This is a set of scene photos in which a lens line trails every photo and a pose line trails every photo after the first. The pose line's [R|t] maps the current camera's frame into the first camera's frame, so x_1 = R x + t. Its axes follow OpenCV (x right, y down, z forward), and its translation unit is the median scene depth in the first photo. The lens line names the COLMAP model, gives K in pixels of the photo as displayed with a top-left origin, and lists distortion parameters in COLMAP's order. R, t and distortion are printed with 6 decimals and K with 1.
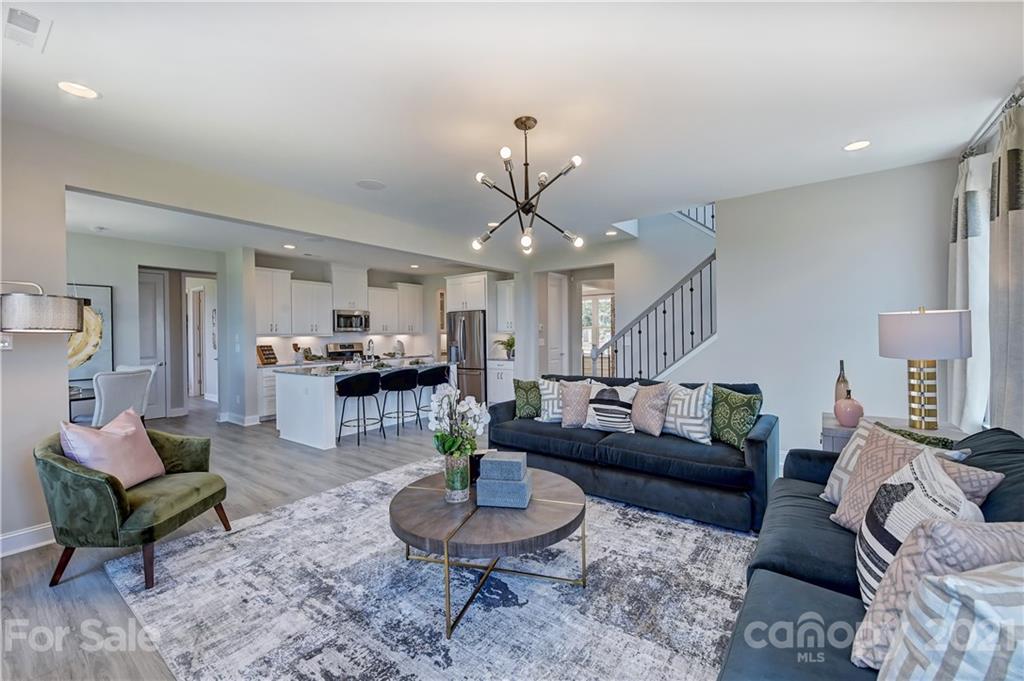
lens RADIAL K [[420.5, 0, 519.0], [0, 420.5, 336.5], [0, 0, 1]] dist [-0.001539, -0.000315]
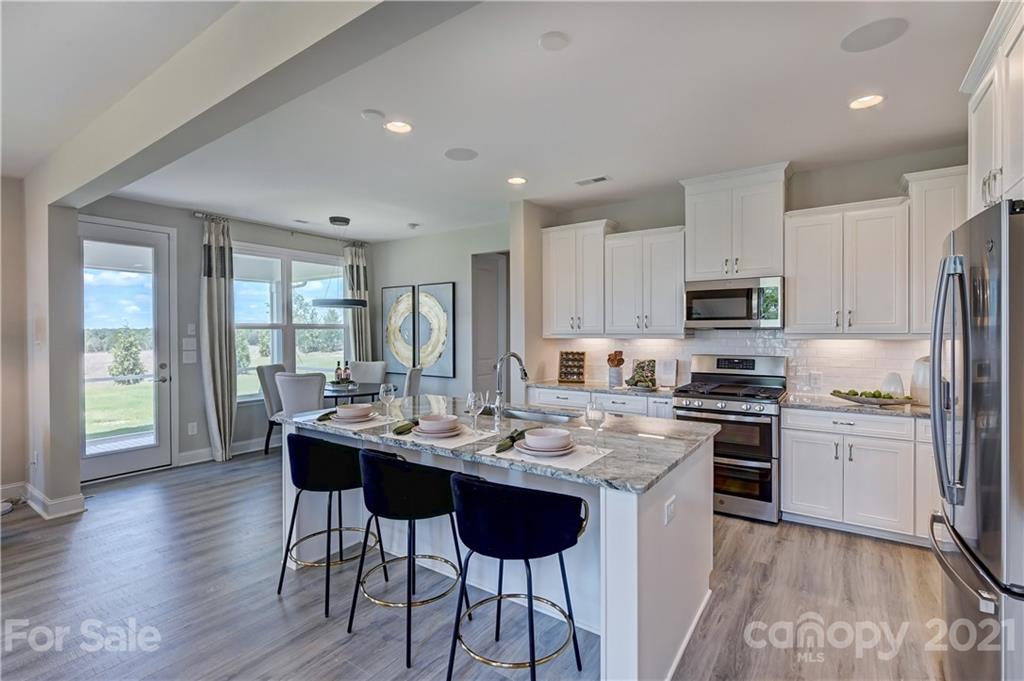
lens RADIAL K [[470.2, 0, 514.1], [0, 470.2, 335.1], [0, 0, 1]] dist [-0.001125, -0.000362]
pose [[0.024939, 0.019896, -0.999491, 0.075475], [-0.002432, 0.999800, 0.019842, -0.015881], [0.999686, 0.001936, 0.024982, 0.839842]]
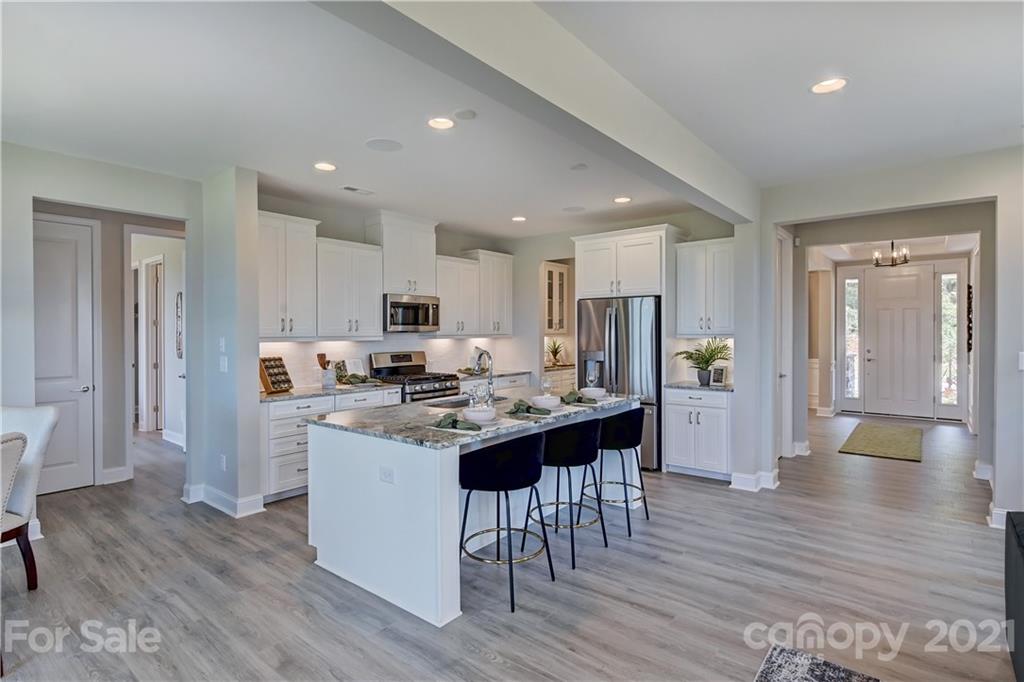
lens RADIAL K [[515.2, 0, 512.1], [0, 515.2, 336.0], [0, 0, 1]] dist [0.001468, -0.000661]
pose [[0.998615, 0.009155, -0.051814, -0.245566], [-0.009032, 0.999956, 0.002614, -0.010596], [0.051836, -0.002142, 0.998653, 0.334376]]
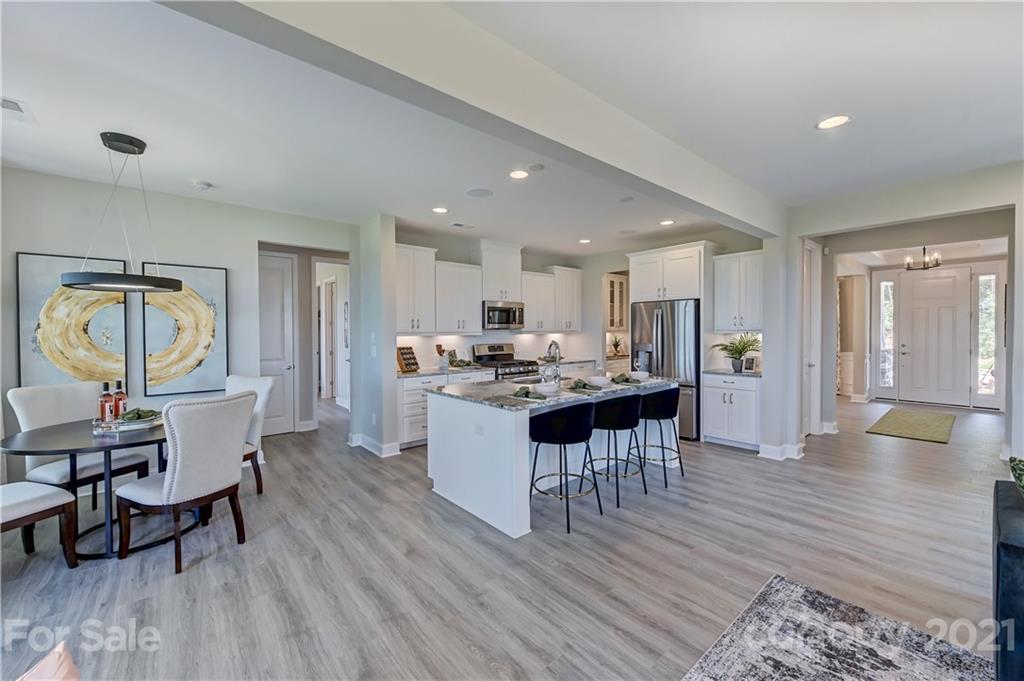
lens RADIAL K [[405.5, 0, 515.2], [0, 405.5, 336.2], [0, 0, 1]] dist [0.001332, -0.000131]
pose [[0.973216, 0.010183, -0.229668, -0.225396], [-0.007935, 0.999911, 0.010709, -0.007628], [0.229757, -0.008600, 0.973210, 0.309803]]
